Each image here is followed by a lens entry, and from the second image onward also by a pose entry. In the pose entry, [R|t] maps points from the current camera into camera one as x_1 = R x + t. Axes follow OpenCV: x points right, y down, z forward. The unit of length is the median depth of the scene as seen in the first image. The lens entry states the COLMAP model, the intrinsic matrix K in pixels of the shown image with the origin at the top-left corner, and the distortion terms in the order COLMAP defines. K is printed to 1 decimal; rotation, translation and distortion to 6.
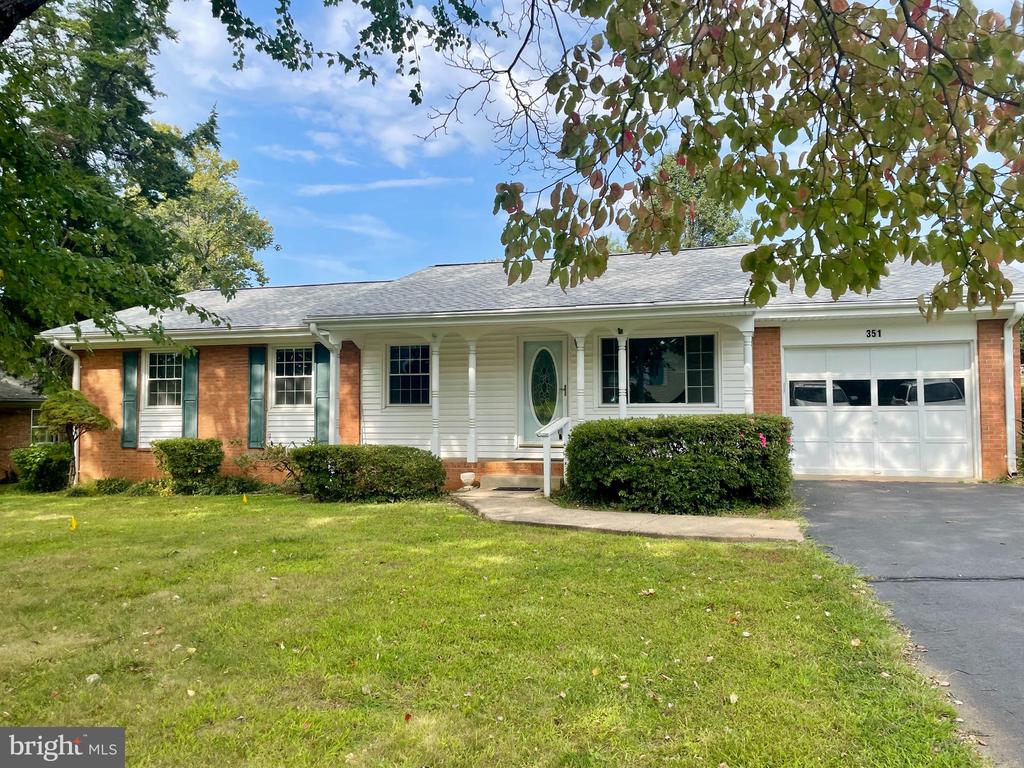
lens RADIAL K [[771.9, 0, 512.2], [0, 771.9, 378.1], [0, 0, 1]] dist [0.075728, -0.083125]
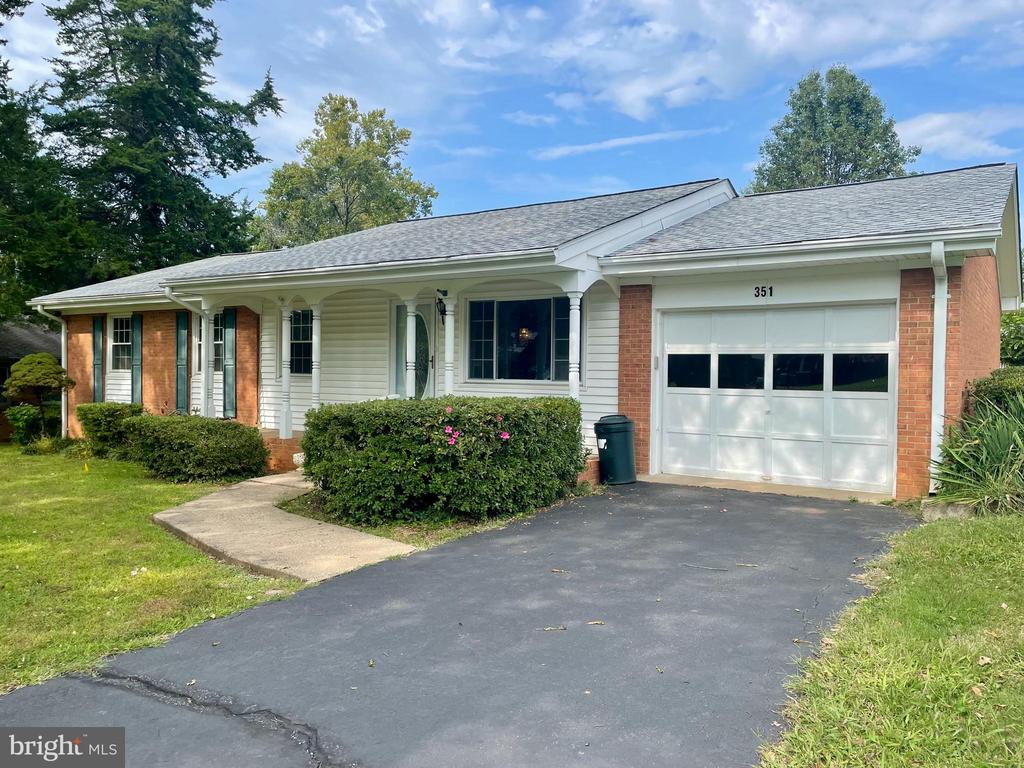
lens RADIAL K [[771.9, 0, 511.5], [0, 771.9, 386.1], [0, 0, 1]] dist [0.075728, -0.083125]
pose [[0.953867, 0.024030, -0.299267, 0.441202], [-0.005802, 0.998081, 0.061650, -0.011573], [0.300175, -0.057069, 0.952176, 0.216337]]
